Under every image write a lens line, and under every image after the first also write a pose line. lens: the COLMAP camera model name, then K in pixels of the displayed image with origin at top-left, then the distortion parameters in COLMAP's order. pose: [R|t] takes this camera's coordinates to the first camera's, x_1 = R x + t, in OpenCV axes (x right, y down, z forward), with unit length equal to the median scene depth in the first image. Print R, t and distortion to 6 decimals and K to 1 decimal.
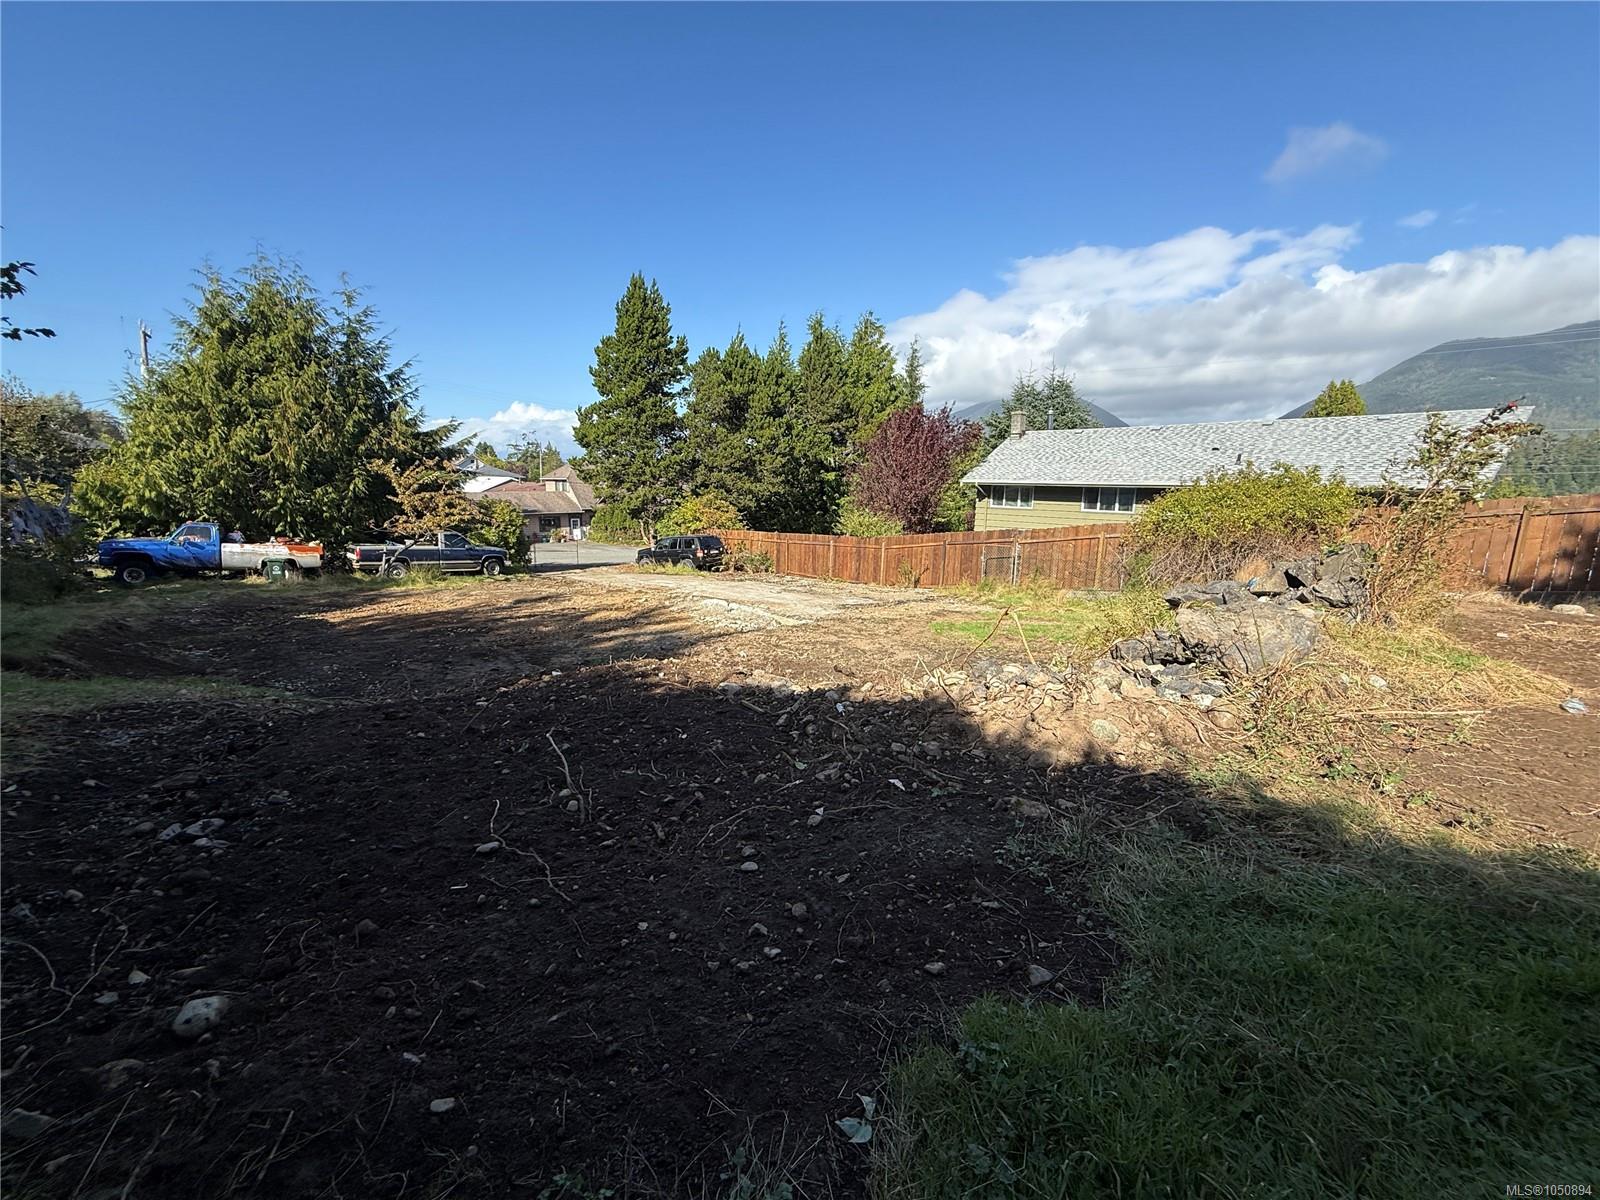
lens RADIAL K [[632.6, 0, 798.5], [0, 632.6, 606.7], [0, 0, 1]] dist [-0.000257, 0.000431]
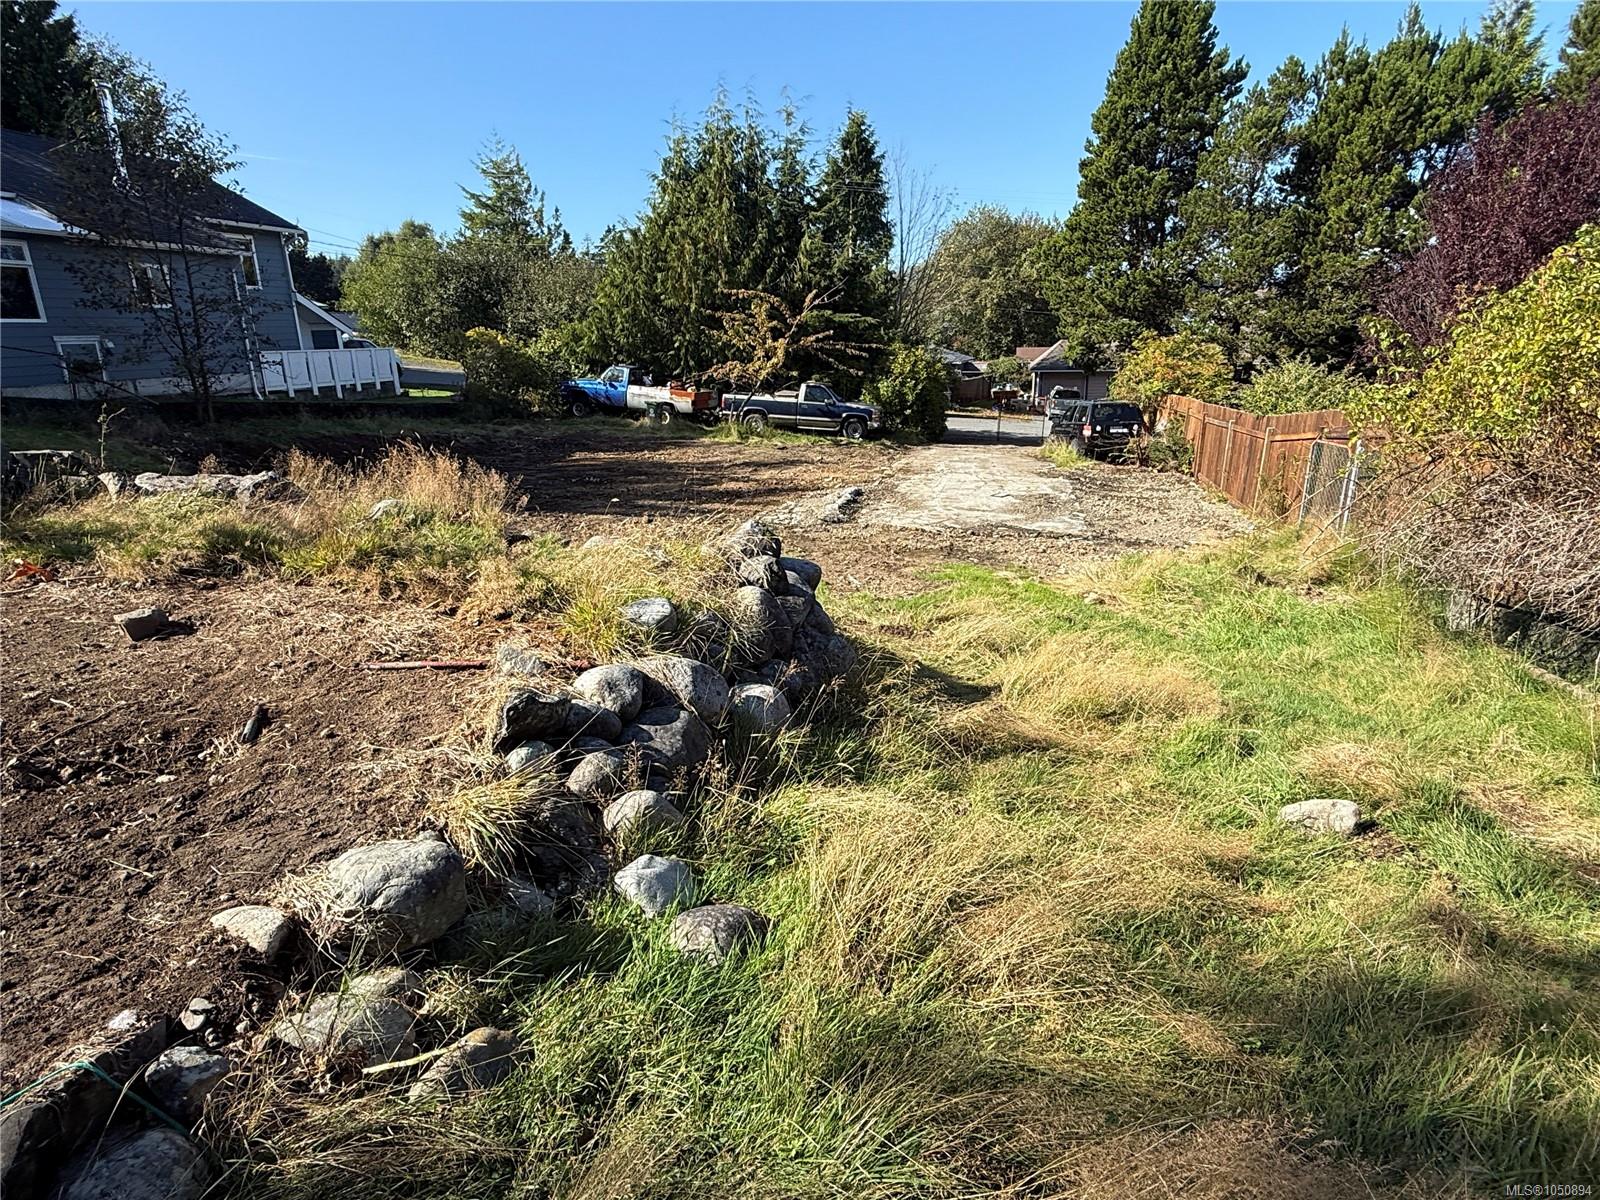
lens RADIAL K [[882.5, 0, 803.2], [0, 882.5, 598.5], [0, 0, 1]] dist [0.001448, -0.000746]
pose [[0.562007, 0.222644, -0.796604, 1.408920], [-0.138088, 0.974830, 0.175035, -0.123345], [0.815524, 0.011630, 0.578606, 0.924107]]
